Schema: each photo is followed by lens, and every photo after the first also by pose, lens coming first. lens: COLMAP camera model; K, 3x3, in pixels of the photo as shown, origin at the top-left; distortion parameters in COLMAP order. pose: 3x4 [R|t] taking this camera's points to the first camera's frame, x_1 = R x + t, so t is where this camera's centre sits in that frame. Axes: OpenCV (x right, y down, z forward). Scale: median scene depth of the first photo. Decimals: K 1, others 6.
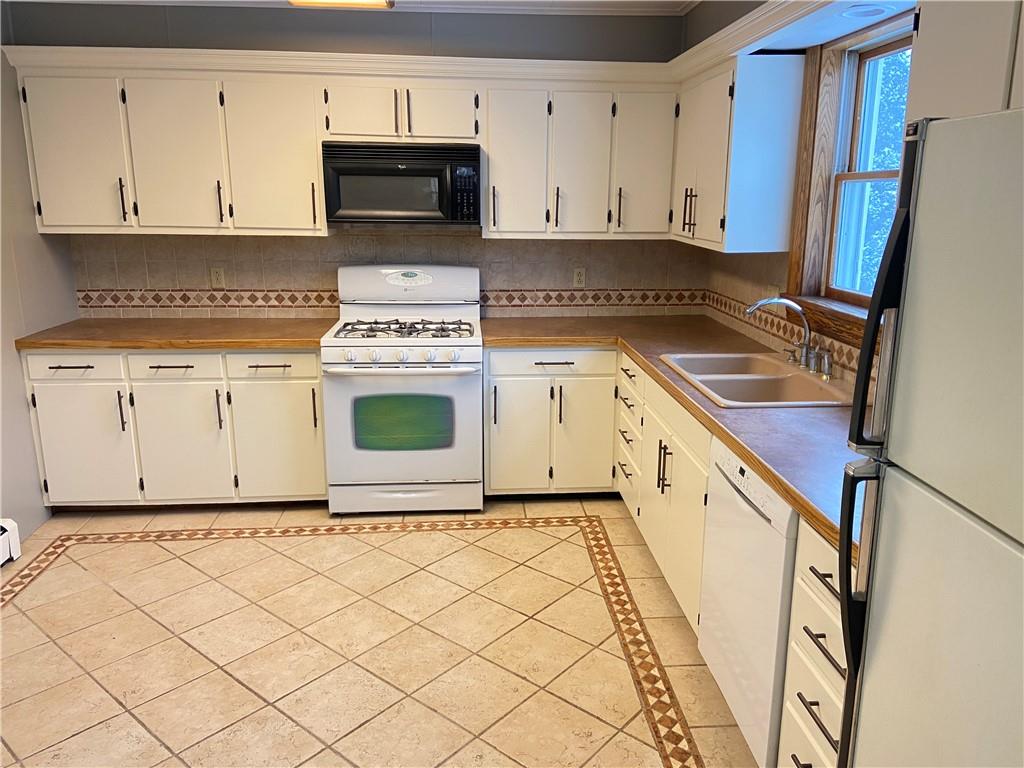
lens RADIAL K [[777.9, 0, 512.0], [0, 777.9, 384.0], [0, 0, 1]] dist [0.135376, -0.183432]
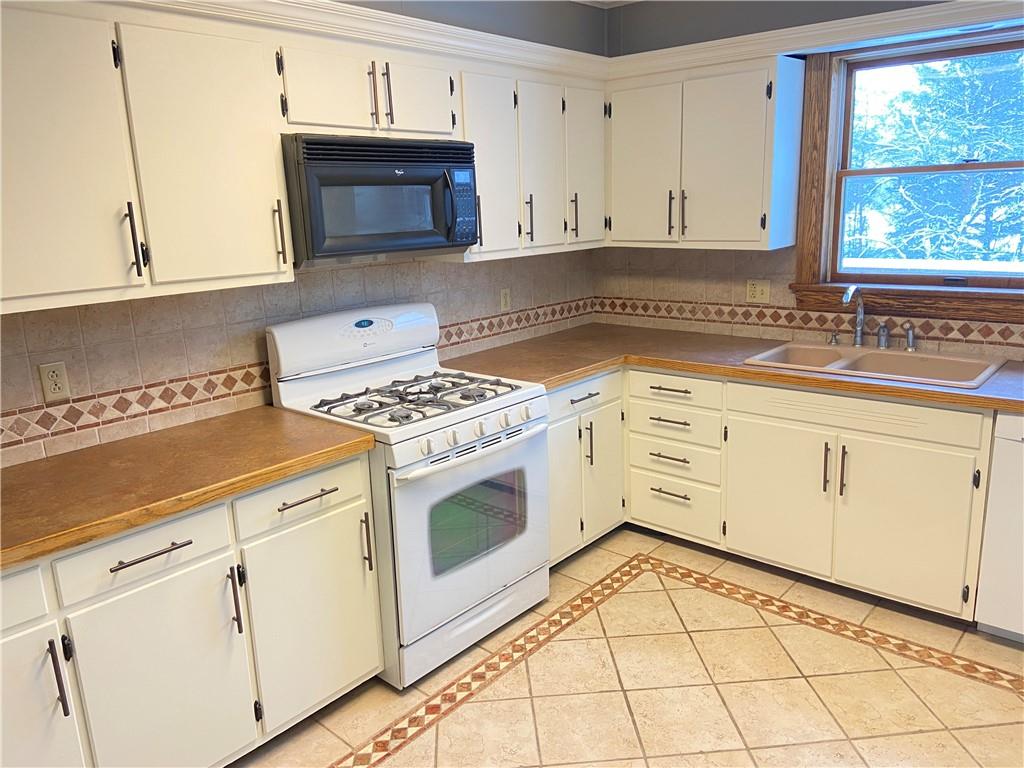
lens RADIAL K [[777.9, 0, 512.0], [0, 777.9, 384.0], [0, 0, 1]] dist [0.135376, -0.183432]
pose [[0.701246, -0.196269, 0.685370, -0.581459], [0.207554, 0.975919, 0.067111, -0.114693], [-0.682037, 0.095190, 0.725096, 0.428694]]
